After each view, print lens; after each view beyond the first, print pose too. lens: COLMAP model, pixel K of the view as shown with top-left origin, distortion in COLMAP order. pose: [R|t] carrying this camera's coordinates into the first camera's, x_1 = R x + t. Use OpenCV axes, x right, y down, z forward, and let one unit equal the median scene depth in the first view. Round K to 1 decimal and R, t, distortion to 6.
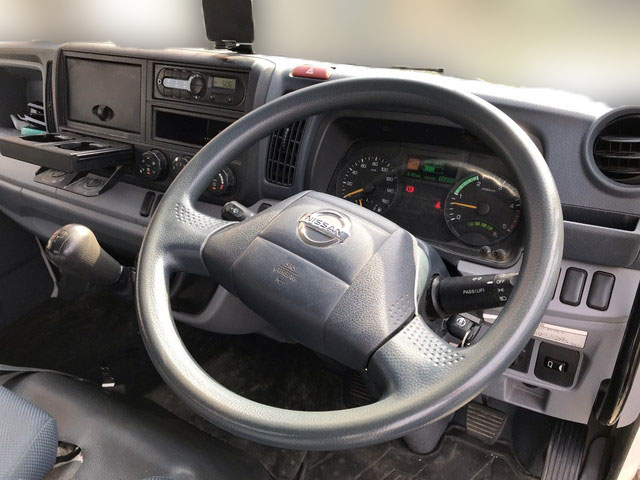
lens RADIAL K [[528.9, 0, 319.9], [0, 528.9, 230.9], [0, 0, 1]] dist [0.055358, -0.087516]
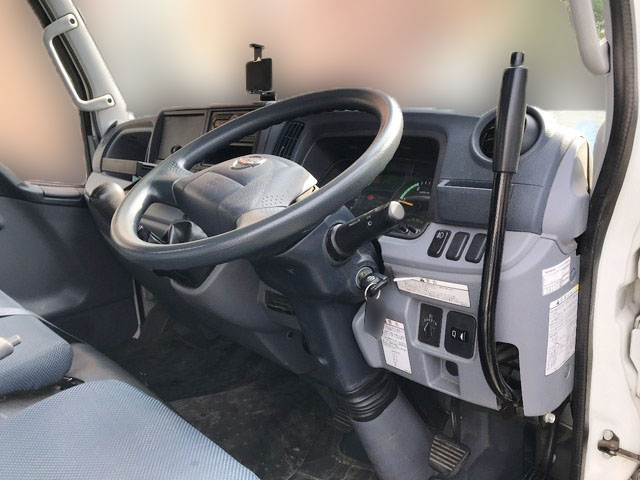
lens RADIAL K [[528.9, 0, 319.9], [0, 528.9, 230.9], [0, 0, 1]] dist [0.055358, -0.087516]
pose [[0.960248, 0.085854, -0.265618, 0.432181], [-0.162059, 0.946213, -0.280032, 0.394185], [0.227289, 0.311946, 0.922512, -0.136994]]
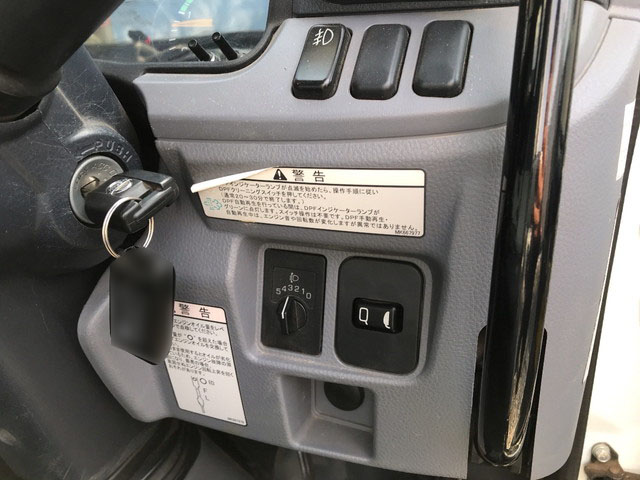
lens RADIAL K [[528.9, 0, 319.9], [0, 528.9, 230.9], [0, 0, 1]] dist [0.055358, -0.087516]
pose [[0.982753, 0.010381, 0.184633, 0.315274], [0.038826, 0.964586, -0.260894, 0.288476], [-0.180802, 0.263562, 0.947547, 0.584867]]
